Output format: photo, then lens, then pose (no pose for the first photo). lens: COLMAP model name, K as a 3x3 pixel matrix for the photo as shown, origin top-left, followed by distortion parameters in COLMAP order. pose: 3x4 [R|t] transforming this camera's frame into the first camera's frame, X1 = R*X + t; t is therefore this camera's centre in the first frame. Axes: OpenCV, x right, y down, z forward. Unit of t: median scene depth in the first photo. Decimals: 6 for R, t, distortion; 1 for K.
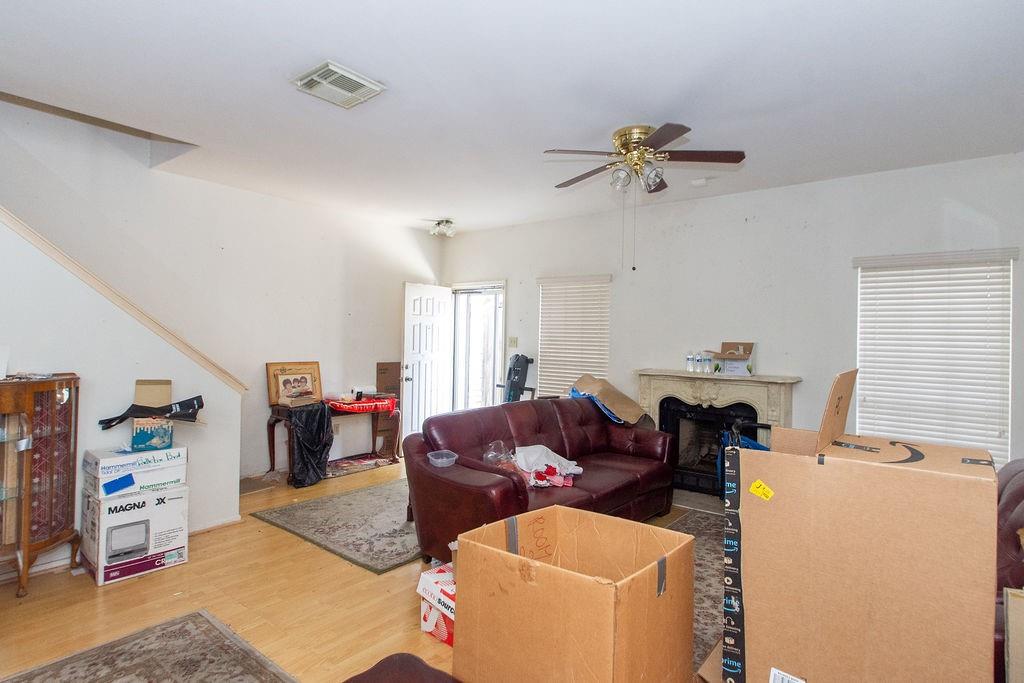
lens RADIAL K [[553.6, 0, 521.2], [0, 553.6, 334.4], [0, 0, 1]] dist [-0.026696, -0.003088]
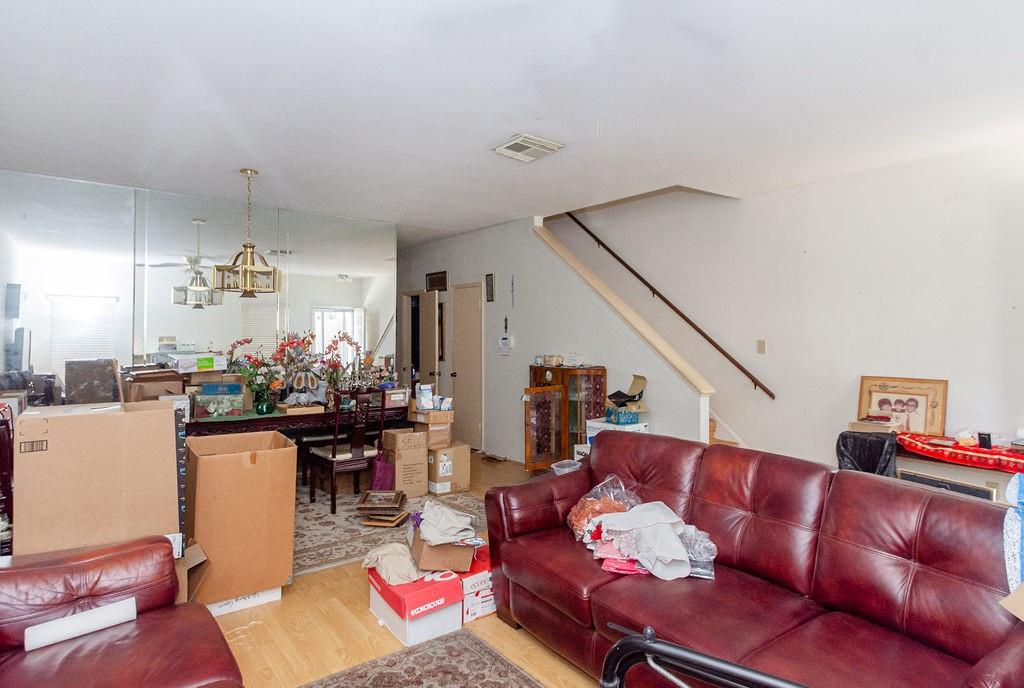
lens RADIAL K [[553.6, 0, 515.7], [0, 553.6, 342.1], [0, 0, 1]] dist [-0.026696, -0.003088]
pose [[-0.281580, -0.004196, -0.959529, 0.535418], [-0.003270, 0.999989, -0.003413, 0.007161], [0.959532, 0.002177, -0.281590, 0.834616]]
